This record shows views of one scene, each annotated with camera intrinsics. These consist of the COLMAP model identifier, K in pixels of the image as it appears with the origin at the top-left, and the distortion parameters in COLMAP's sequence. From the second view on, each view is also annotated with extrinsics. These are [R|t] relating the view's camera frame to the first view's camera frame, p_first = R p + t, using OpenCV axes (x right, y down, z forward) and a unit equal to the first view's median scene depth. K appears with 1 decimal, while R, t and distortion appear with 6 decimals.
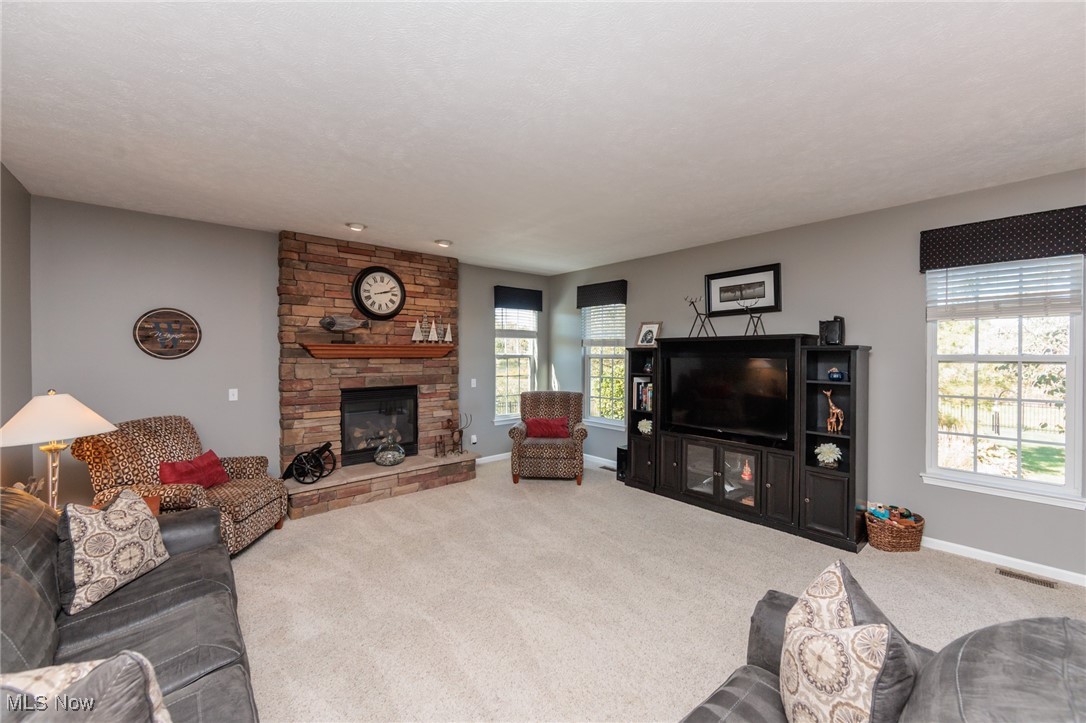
lens RADIAL K [[424.4, 0, 533.2], [0, 424.4, 357.0], [0, 0, 1]] dist [-0.002308, -0.000588]
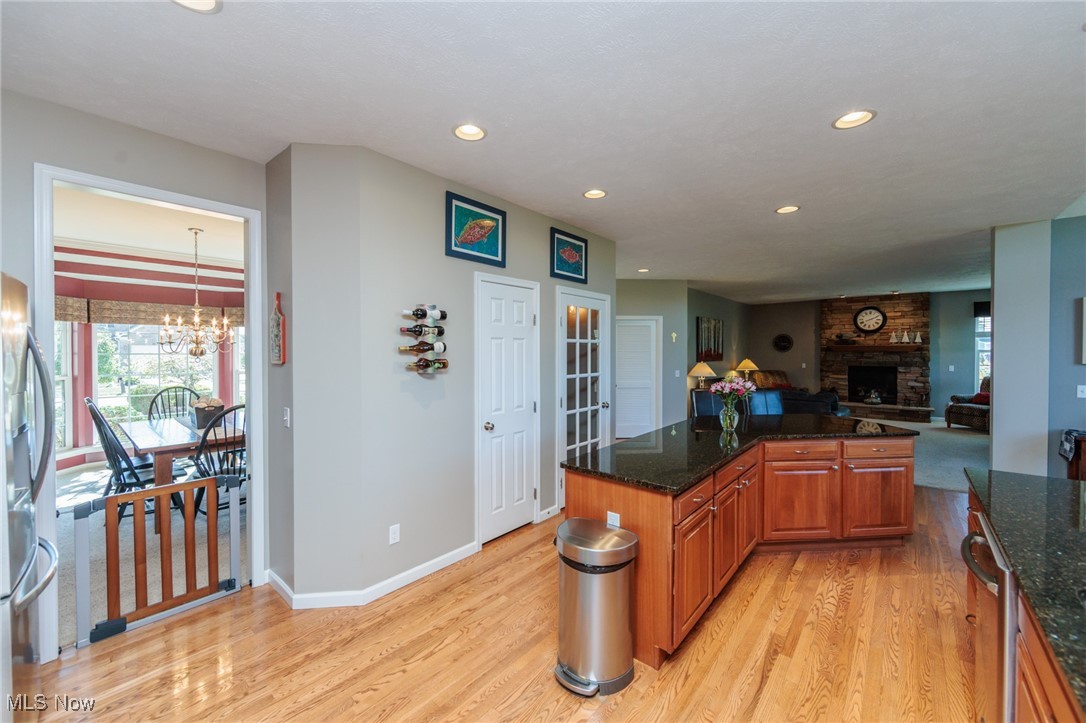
lens RADIAL K [[424.4, 0, 541.1], [0, 424.4, 357.1], [0, 0, 1]] dist [-0.002308, -0.000588]
pose [[0.141222, 0.007125, -0.989952, 1.432446], [-0.007116, 0.999956, 0.006182, 0.026881], [0.989952, 0.006172, 0.141267, -0.842131]]
